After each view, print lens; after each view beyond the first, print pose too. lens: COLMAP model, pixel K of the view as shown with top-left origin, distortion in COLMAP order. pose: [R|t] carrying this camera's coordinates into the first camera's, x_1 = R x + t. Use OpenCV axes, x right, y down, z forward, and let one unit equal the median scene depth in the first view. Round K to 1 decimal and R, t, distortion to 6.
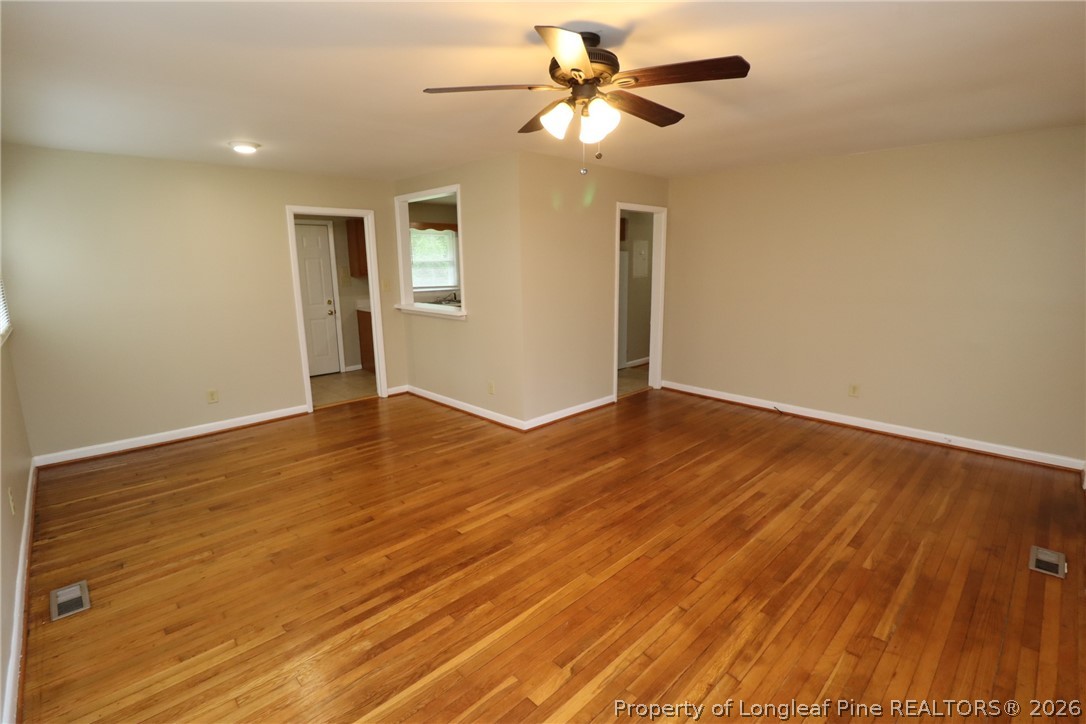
lens RADIAL K [[502.1, 0, 548.5], [0, 502.1, 350.7], [0, 0, 1]] dist [-0.003037, -0.010387]
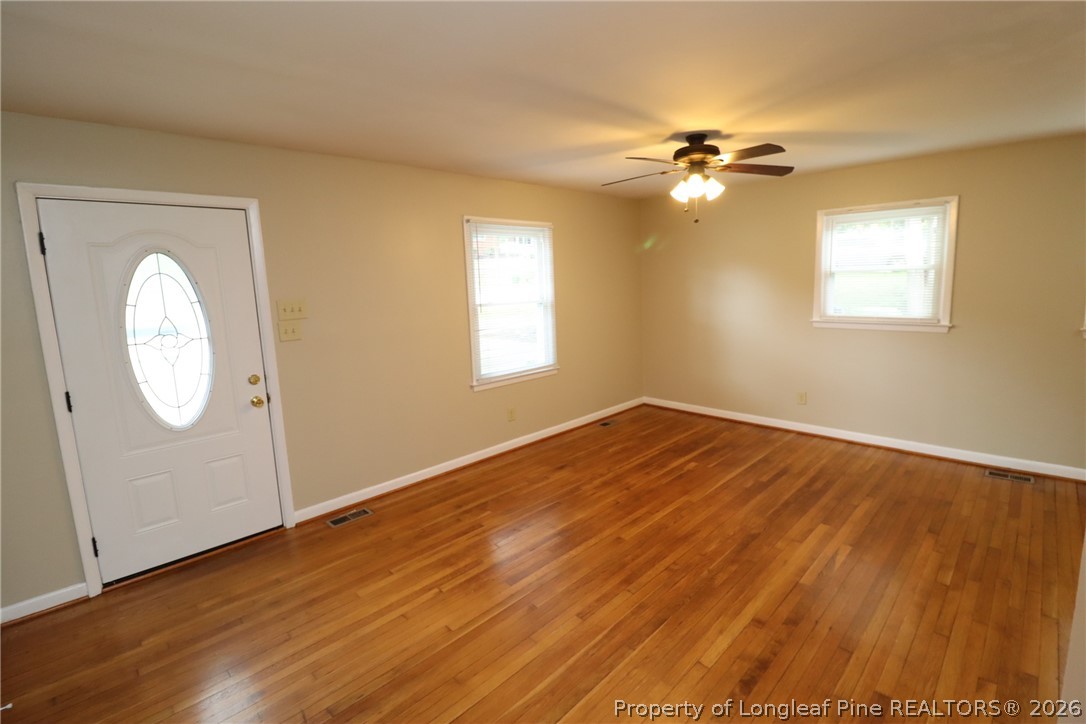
lens RADIAL K [[502.1, 0, 552.6], [0, 502.1, 351.0], [0, 0, 1]] dist [-0.003037, -0.010387]
pose [[-0.998730, 0.047371, -0.017161, 0.419774], [0.039588, 0.948504, 0.314283, -0.364106], [0.031165, 0.313204, -0.949174, 1.943545]]
